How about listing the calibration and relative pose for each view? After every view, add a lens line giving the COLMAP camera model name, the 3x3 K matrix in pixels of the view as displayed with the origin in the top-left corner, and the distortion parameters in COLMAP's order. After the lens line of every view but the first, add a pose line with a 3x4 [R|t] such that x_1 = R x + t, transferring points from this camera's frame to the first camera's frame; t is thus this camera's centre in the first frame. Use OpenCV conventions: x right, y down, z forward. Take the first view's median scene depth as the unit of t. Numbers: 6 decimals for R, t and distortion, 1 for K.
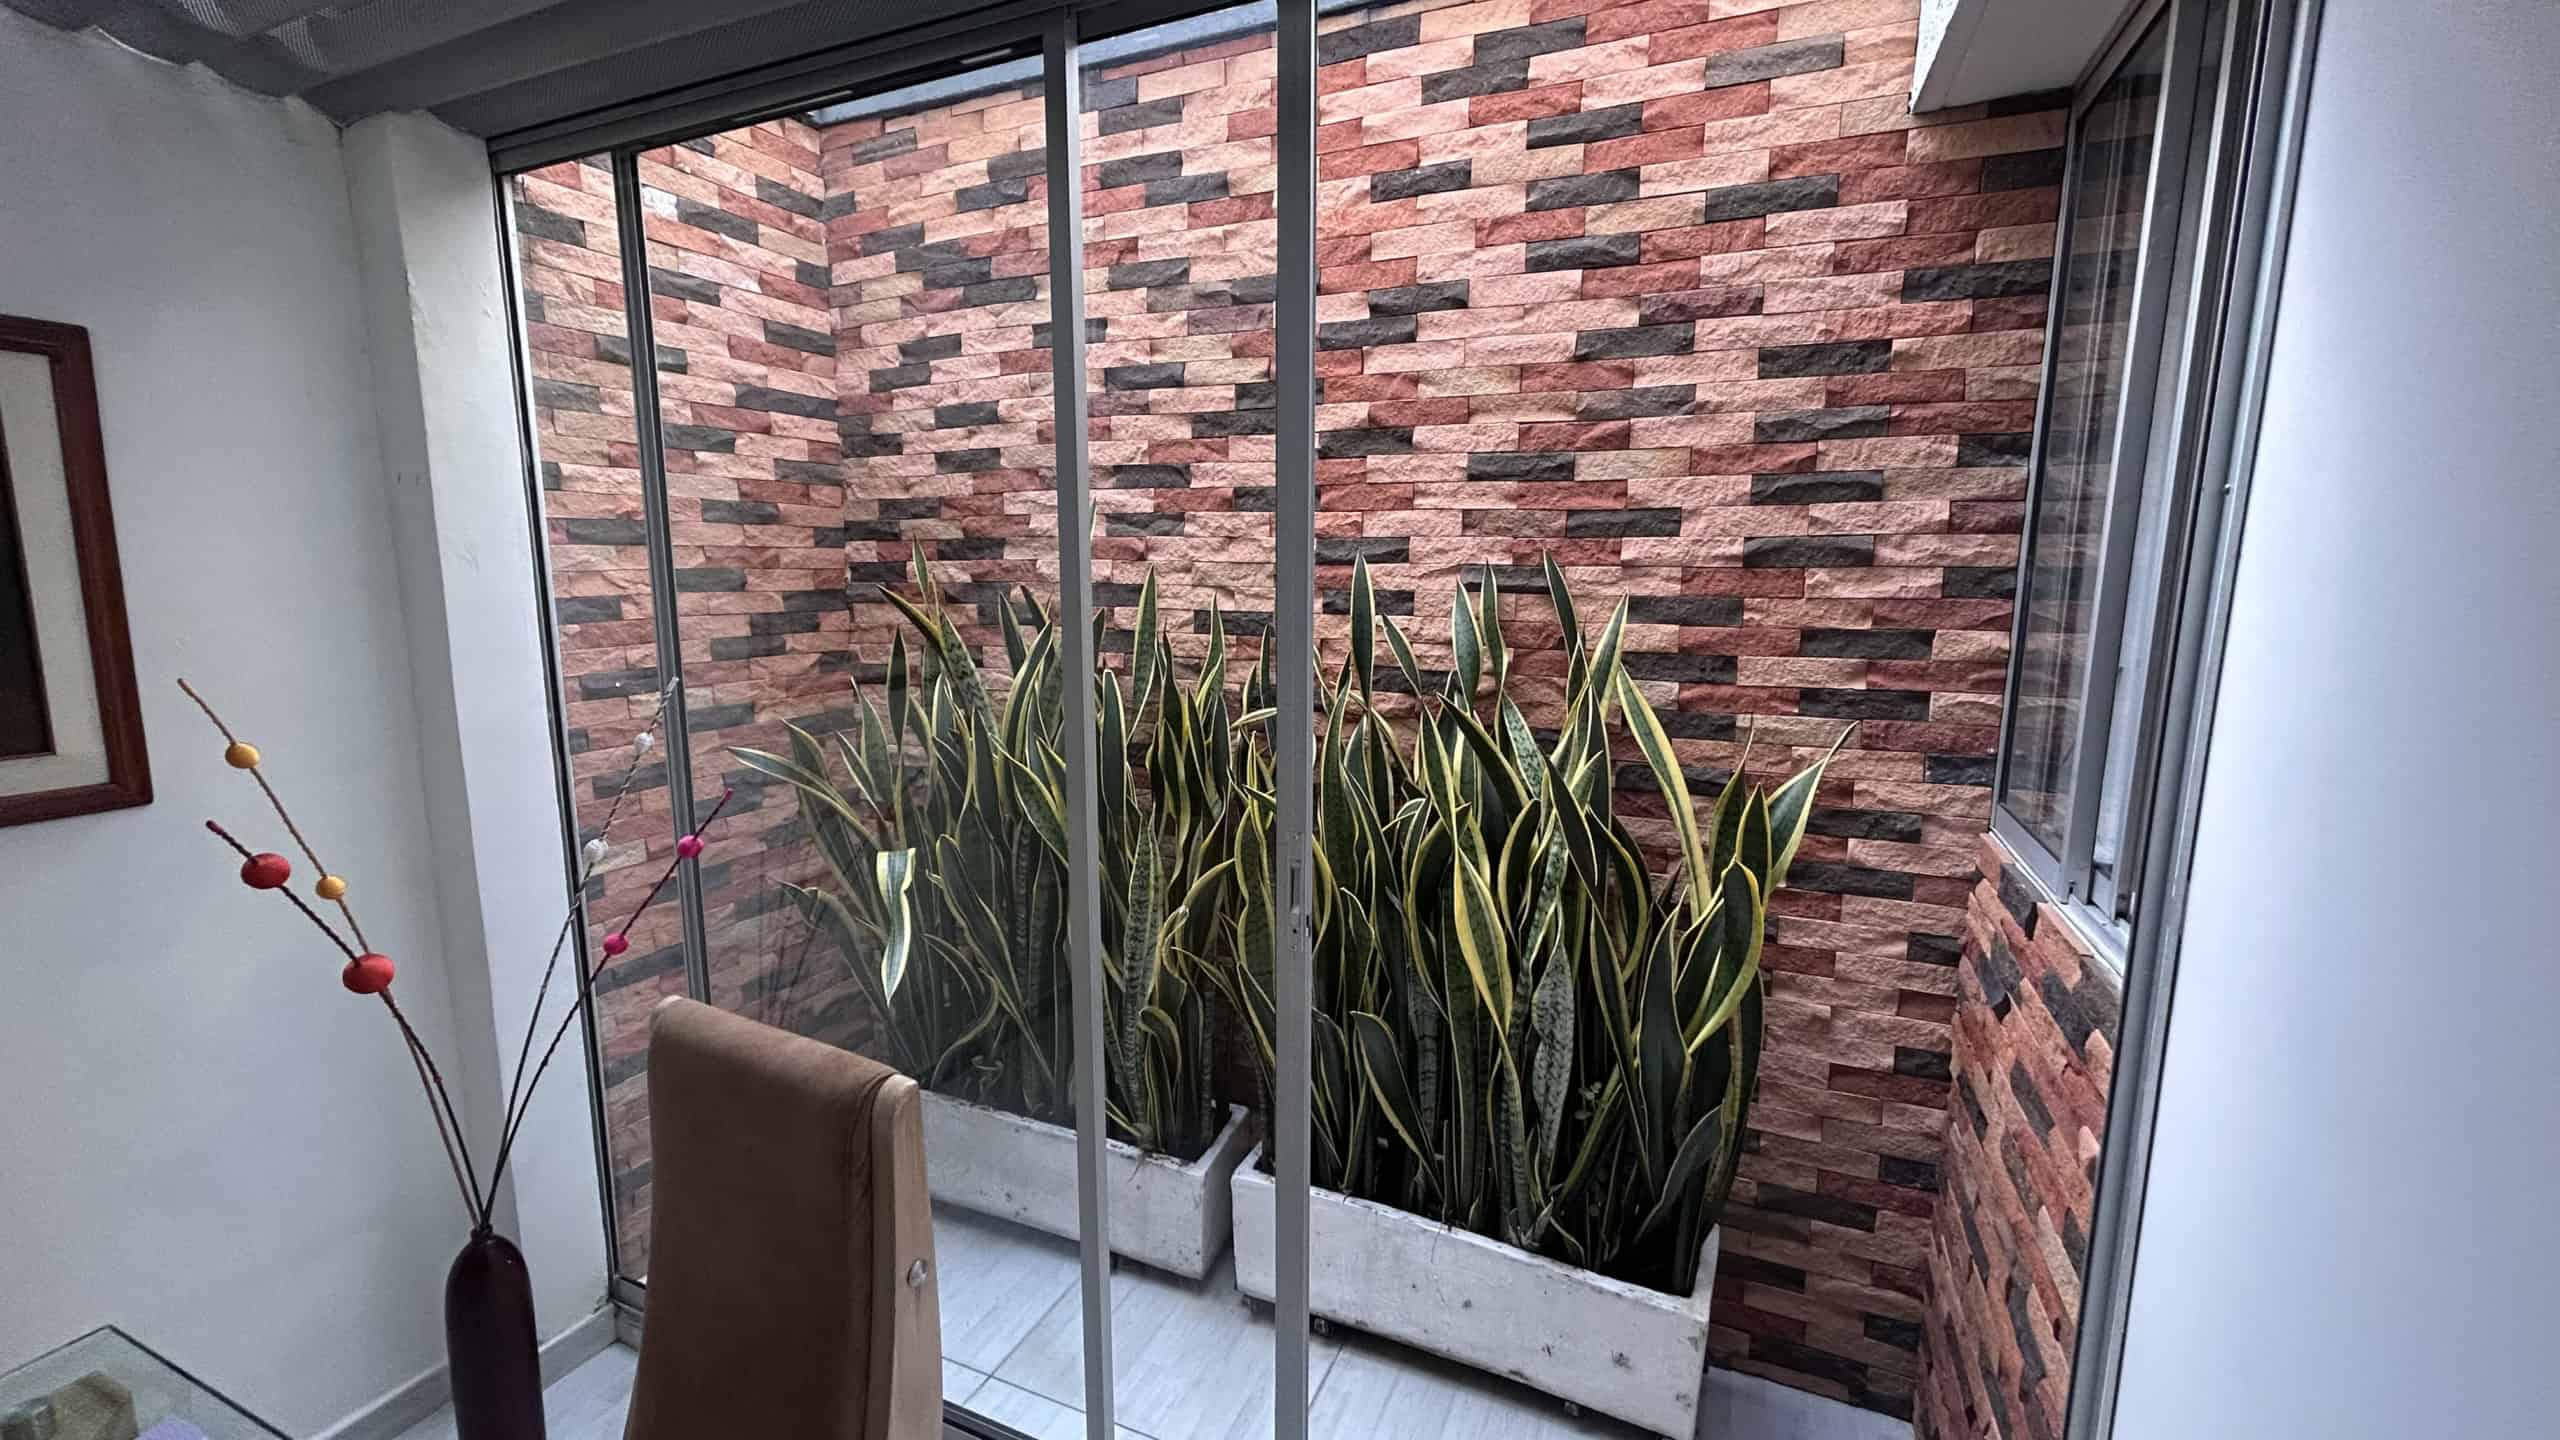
lens RADIAL K [[1037.2, 0, 1280.0], [0, 1037.2, 720.0], [0, 0, 1]] dist [-0.001581, 0.000618]
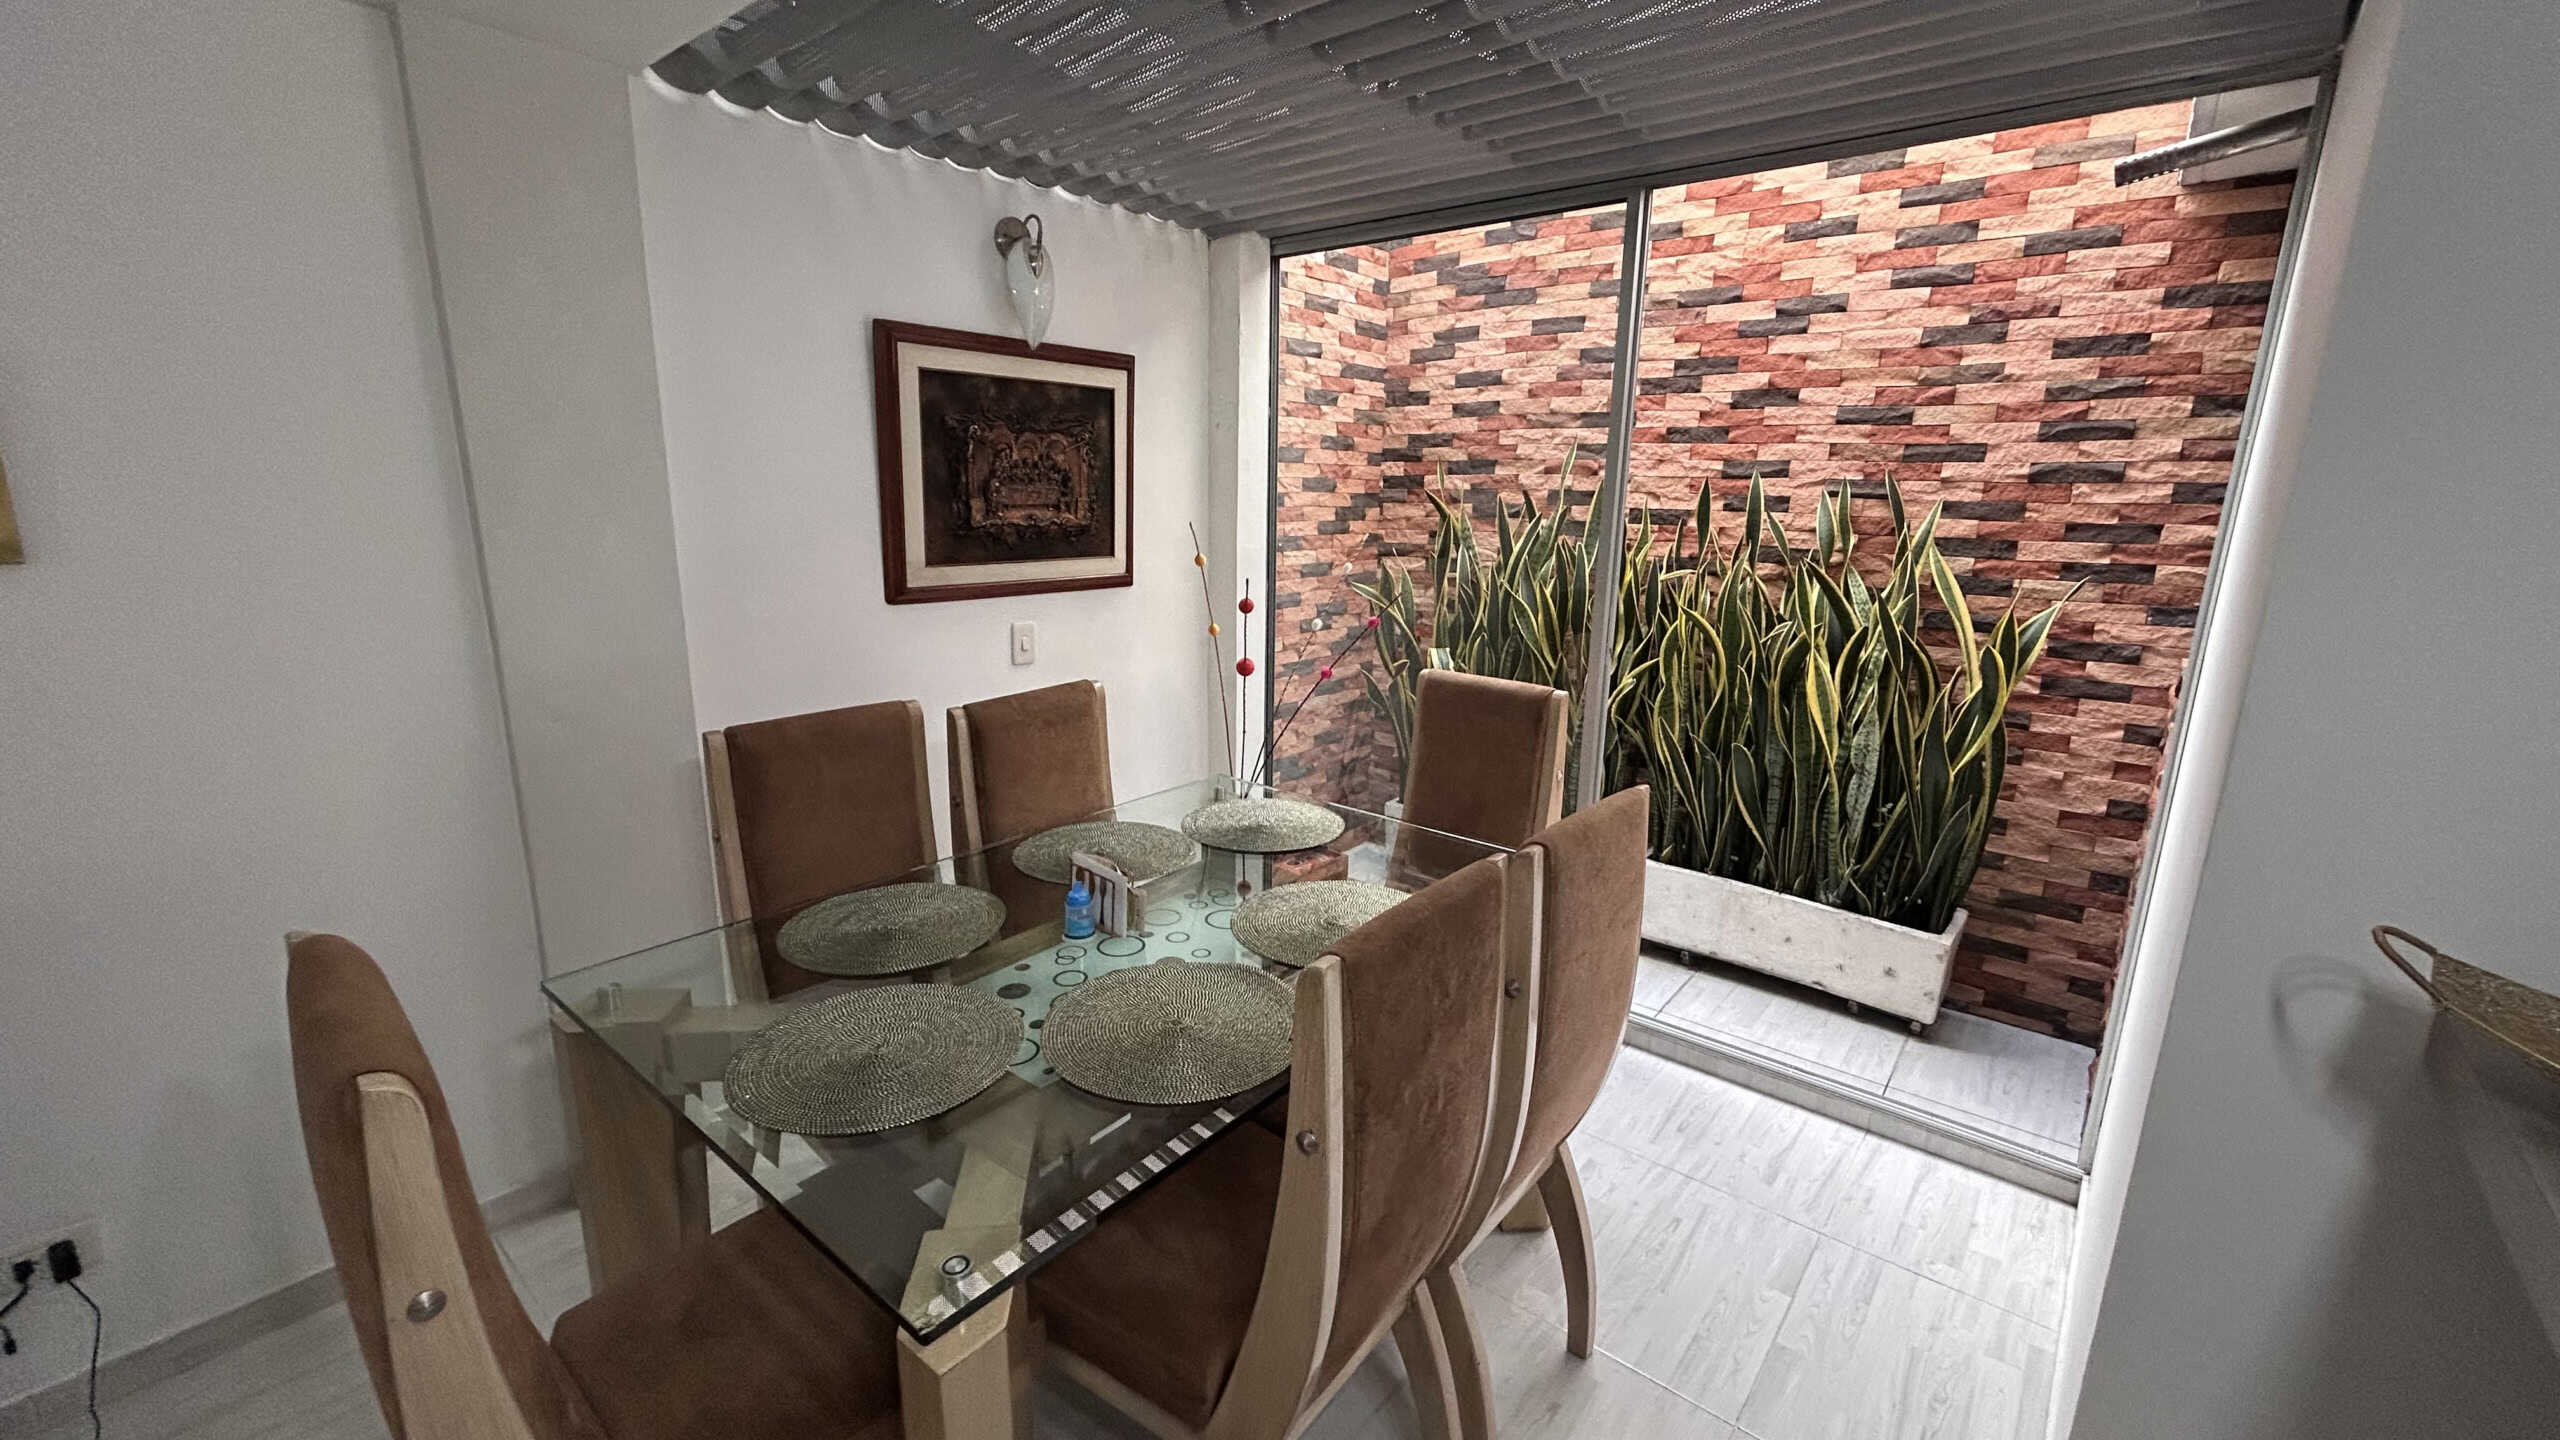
lens RADIAL K [[1037.2, 0, 1280.0], [0, 1037.2, 720.0], [0, 0, 1]] dist [-0.001581, 0.000618]
pose [[0.962660, 0.072935, -0.260704, -0.189578], [-0.054828, 0.995594, 0.076072, 0.141591], [0.265104, -0.058938, 0.962417, -0.765771]]
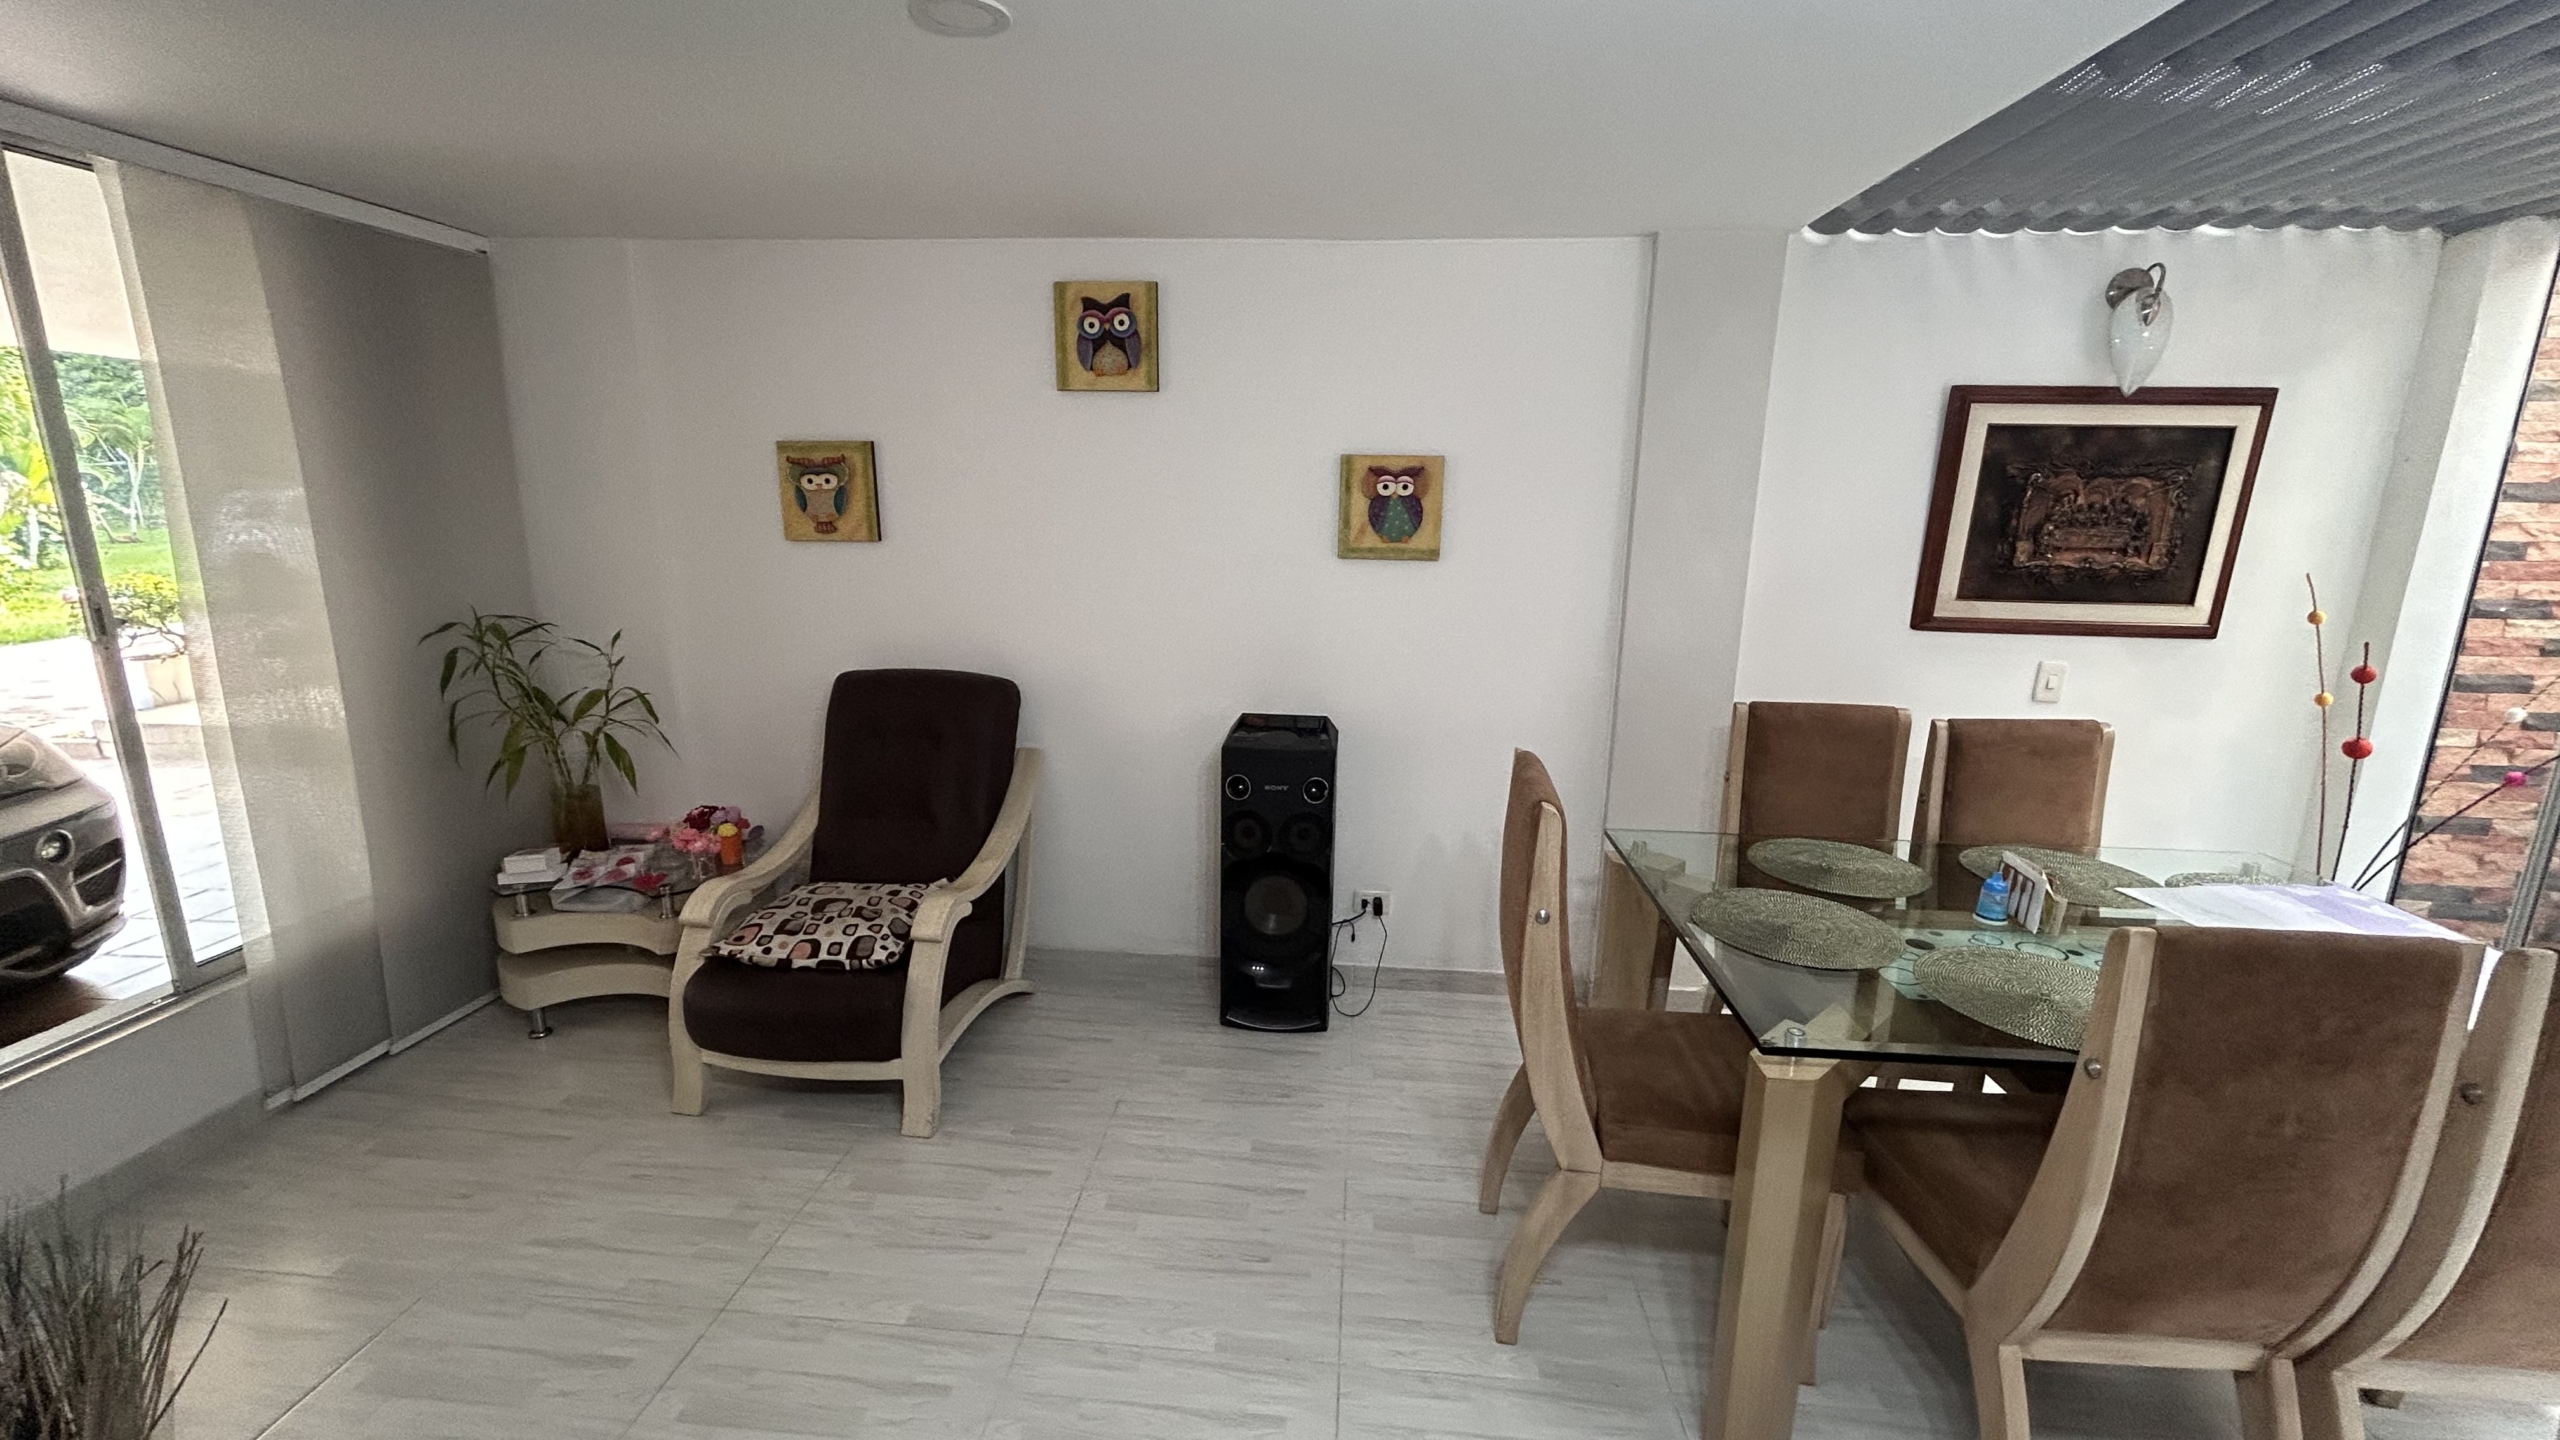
lens RADIAL K [[1032.2, 0, 1277.2], [0, 1032.2, 713.5], [0, 0, 1]] dist [0.000340, 0.000116]
pose [[0.331285, 0.209258, -0.920033, 0.090637], [-0.159317, 0.973501, 0.164053, 0.143340], [0.929983, 0.092229, 0.355845, -1.017195]]
